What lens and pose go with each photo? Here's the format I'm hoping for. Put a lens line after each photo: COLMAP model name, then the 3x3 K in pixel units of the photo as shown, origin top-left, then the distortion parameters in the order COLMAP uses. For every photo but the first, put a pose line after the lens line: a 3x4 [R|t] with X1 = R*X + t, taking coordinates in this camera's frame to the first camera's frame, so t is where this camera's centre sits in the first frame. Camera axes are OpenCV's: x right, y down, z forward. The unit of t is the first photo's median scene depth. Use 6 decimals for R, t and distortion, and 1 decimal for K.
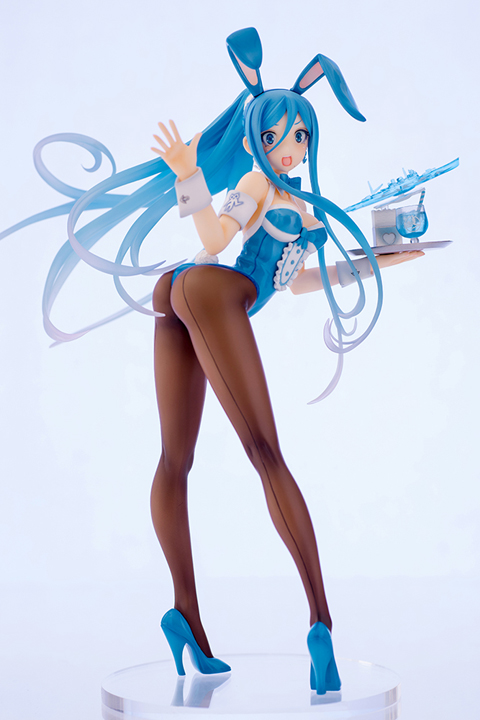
lens RADIAL K [[1658.1, 0, 235.8], [0, 1658.1, 359.4], [0, 0, 1]] dist [0.072765, 0.000000]
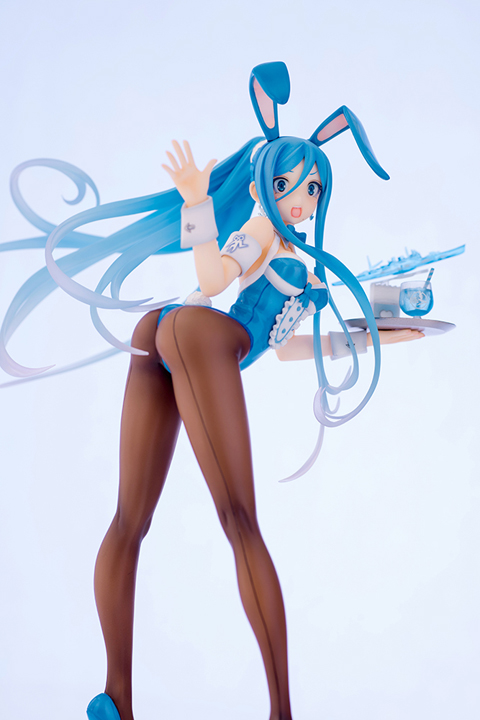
lens RADIAL K [[1466.2, 0, 268.4], [0, 1466.2, 361.4], [0, 0, 1]] dist [0.051352, 0.000000]
pose [[0.983220, 0.136744, 0.120744, -0.071285], [-0.121348, 0.984478, -0.126802, 0.066978], [-0.136209, 0.110022, 0.984552, 0.209050]]
